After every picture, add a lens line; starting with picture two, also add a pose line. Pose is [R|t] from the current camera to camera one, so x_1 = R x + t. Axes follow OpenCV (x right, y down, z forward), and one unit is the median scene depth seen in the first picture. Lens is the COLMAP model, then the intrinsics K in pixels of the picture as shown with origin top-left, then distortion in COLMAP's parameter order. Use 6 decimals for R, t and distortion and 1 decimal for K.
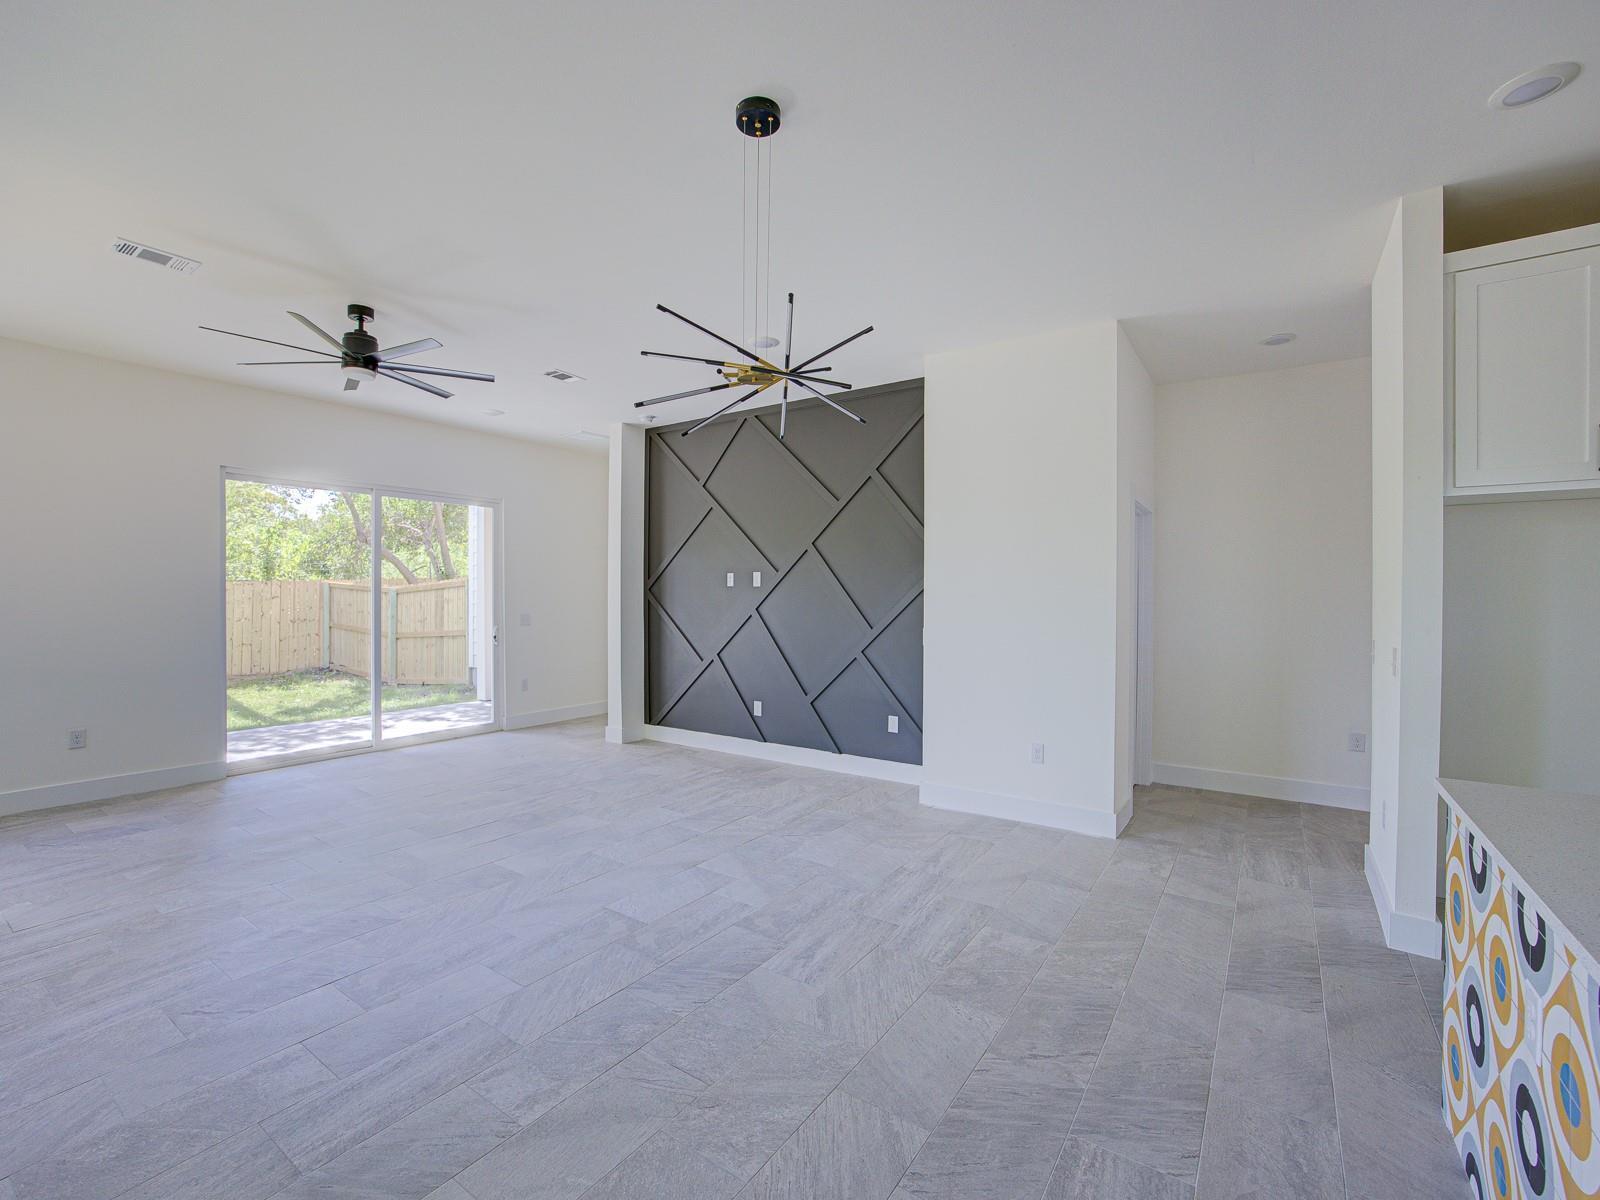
lens RADIAL K [[700.0, 0, 812.4], [0, 700.0, 595.7], [0, 0, 1]] dist [-0.043006, 0.014850]
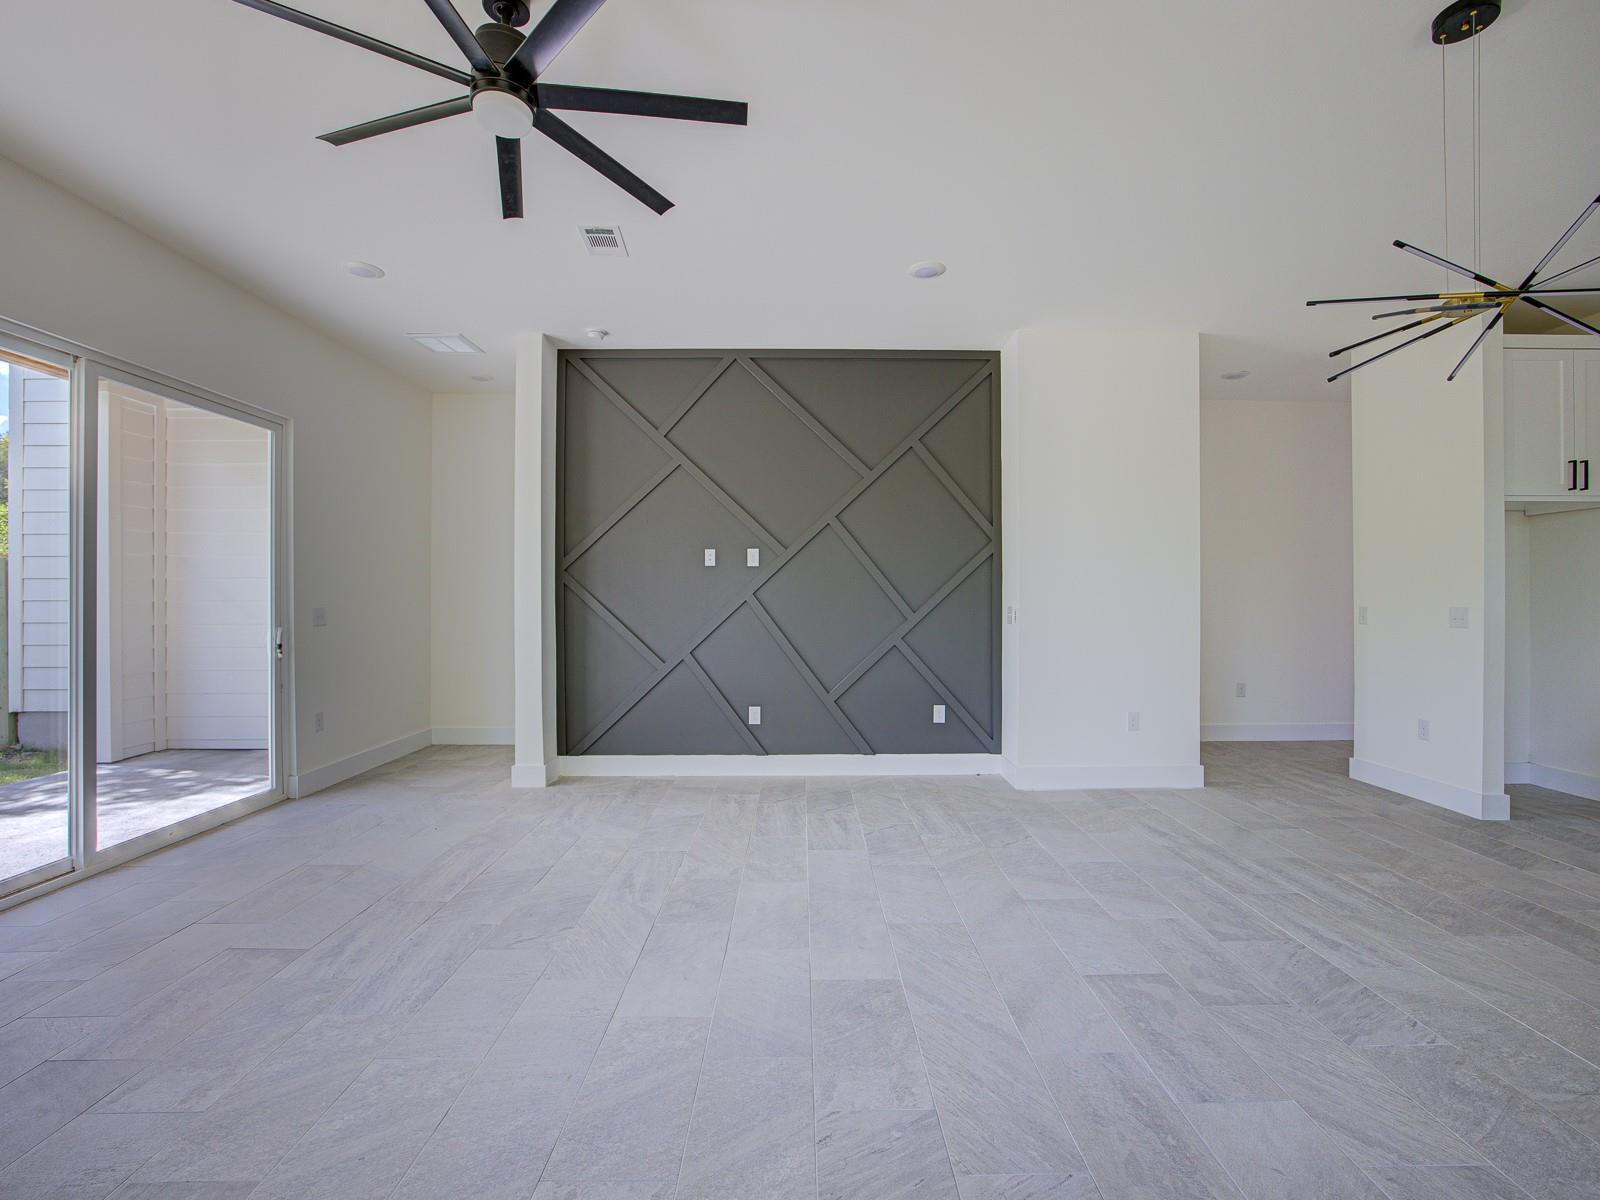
lens RADIAL K [[700.0, 0, 812.4], [0, 700.0, 595.7], [0, 0, 1]] dist [-0.043006, 0.014850]
pose [[0.820081, -0.002414, 0.572243, -0.542665], [0.005129, 0.999982, -0.003131, 0.026770], [-0.572225, 0.005502, 0.820078, 0.320034]]
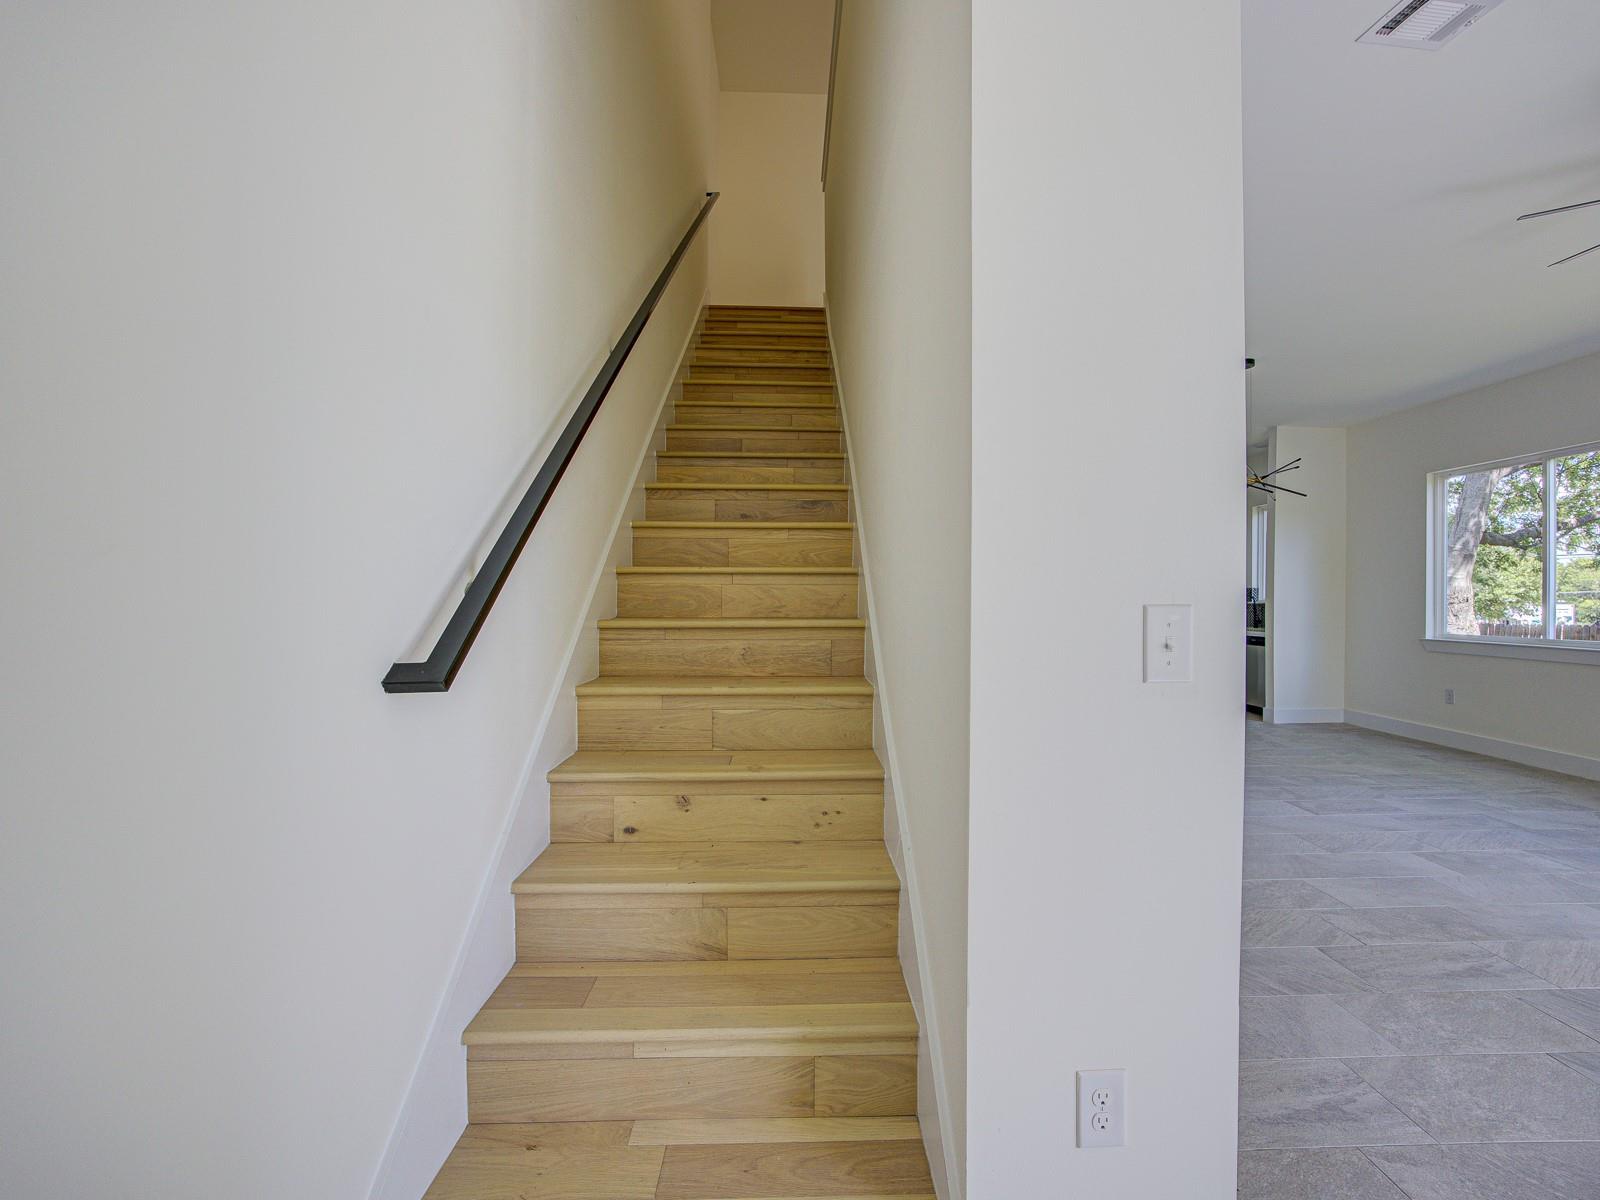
lens RADIAL K [[700.0, 0, 812.4], [0, 700.0, 595.7], [0, 0, 1]] dist [-0.043006, 0.014850]
pose [[-0.587848, -0.004413, 0.808960, -0.443832], [-0.008061, 0.999967, -0.000403, 0.026924], [-0.808932, -0.006757, -0.587864, 1.436365]]
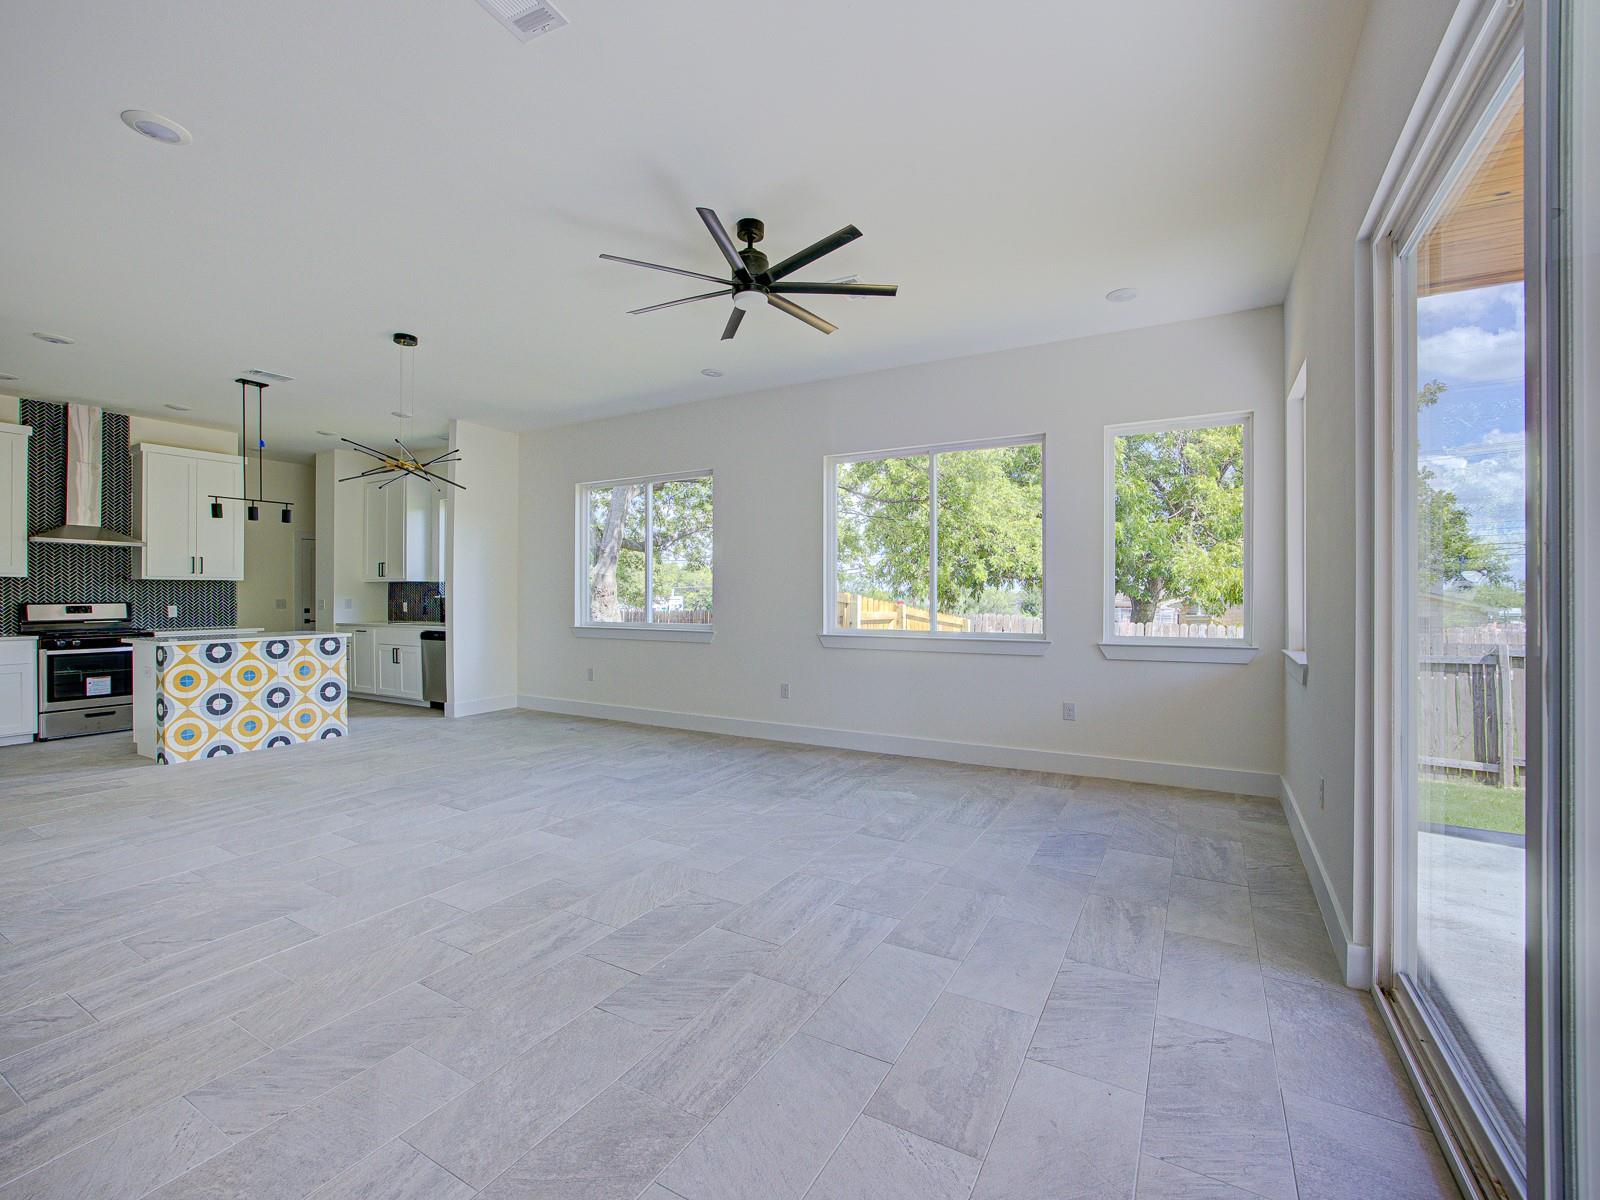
lens RADIAL K [[700.0, 0, 812.4], [0, 700.0, 595.7], [0, 0, 1]] dist [-0.043006, 0.014850]
pose [[-0.996862, -0.003134, -0.079096, -0.475231], [-0.003257, 0.999994, 0.001431, 0.026800], [0.079091, 0.001684, -0.996866, 1.322317]]
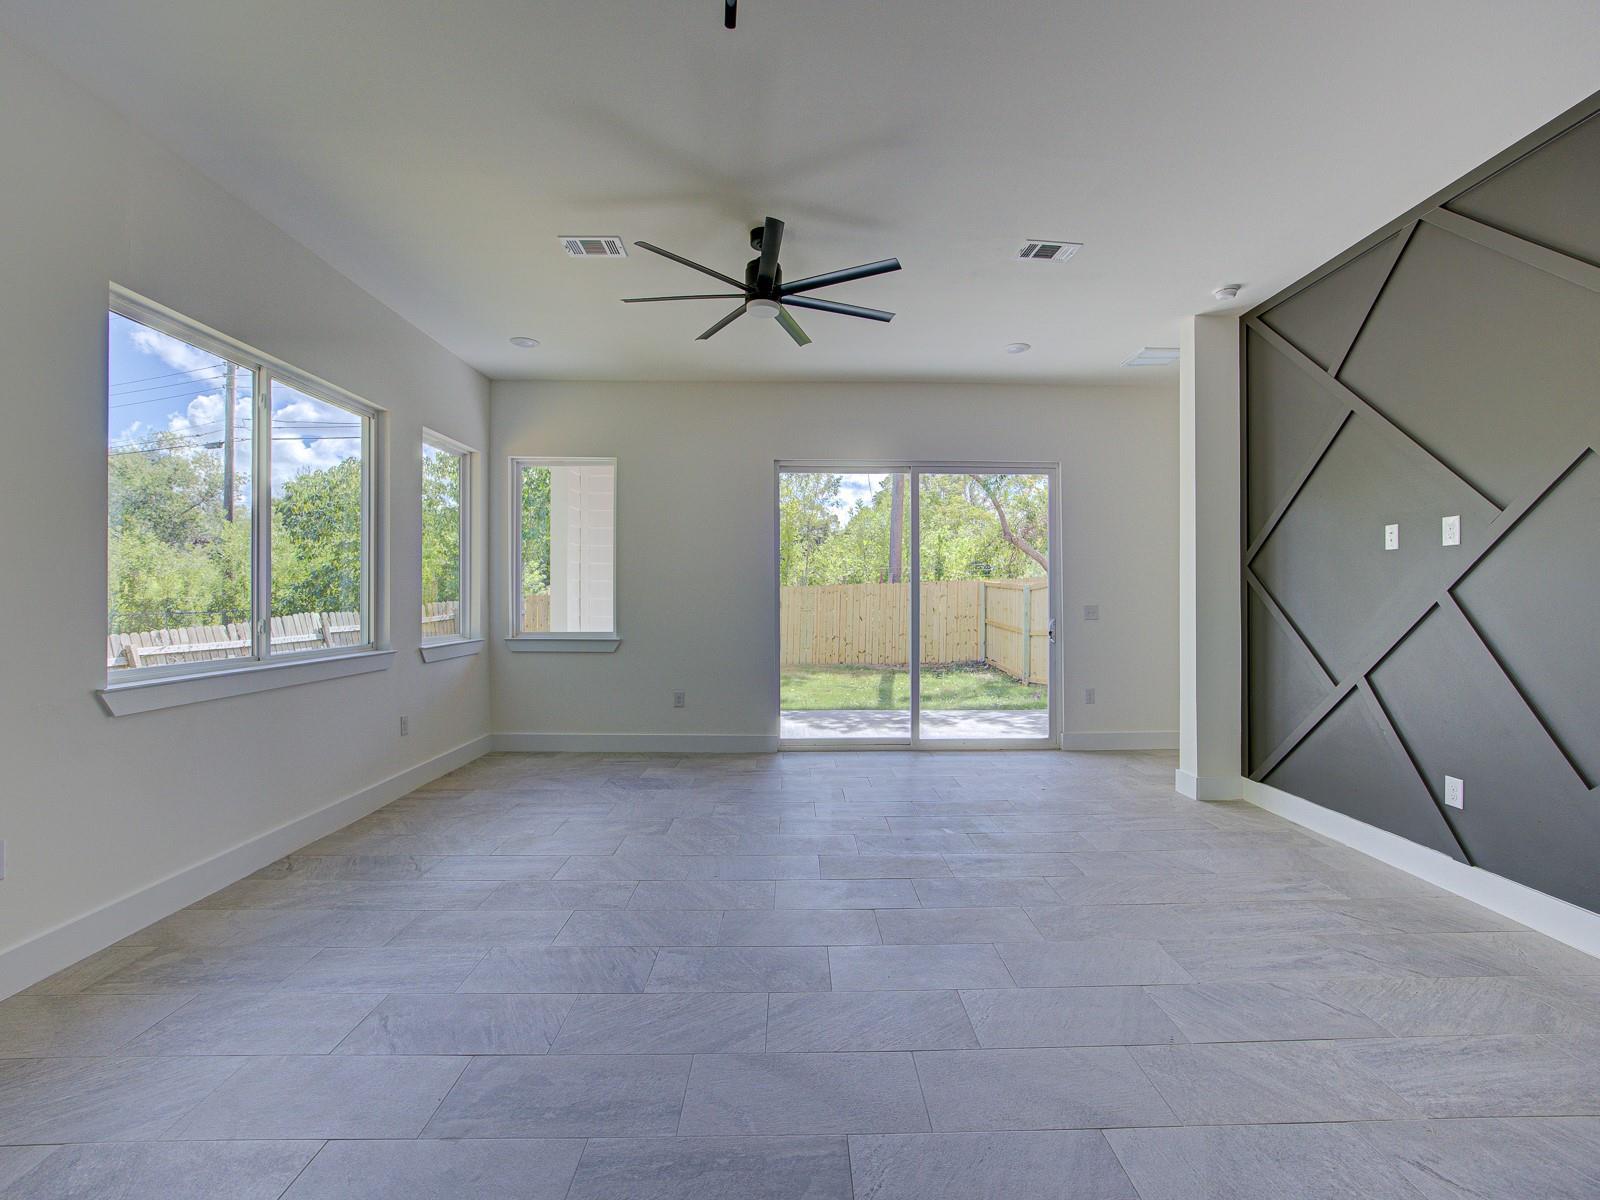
lens RADIAL K [[700.0, 0, 812.4], [0, 700.0, 595.7], [0, 0, 1]] dist [-0.043006, 0.014850]
pose [[0.581146, -0.006413, -0.813774, 0.056462], [-0.001188, 0.999961, -0.008729, 0.030401], [0.813798, 0.006039, 0.581116, 0.388088]]
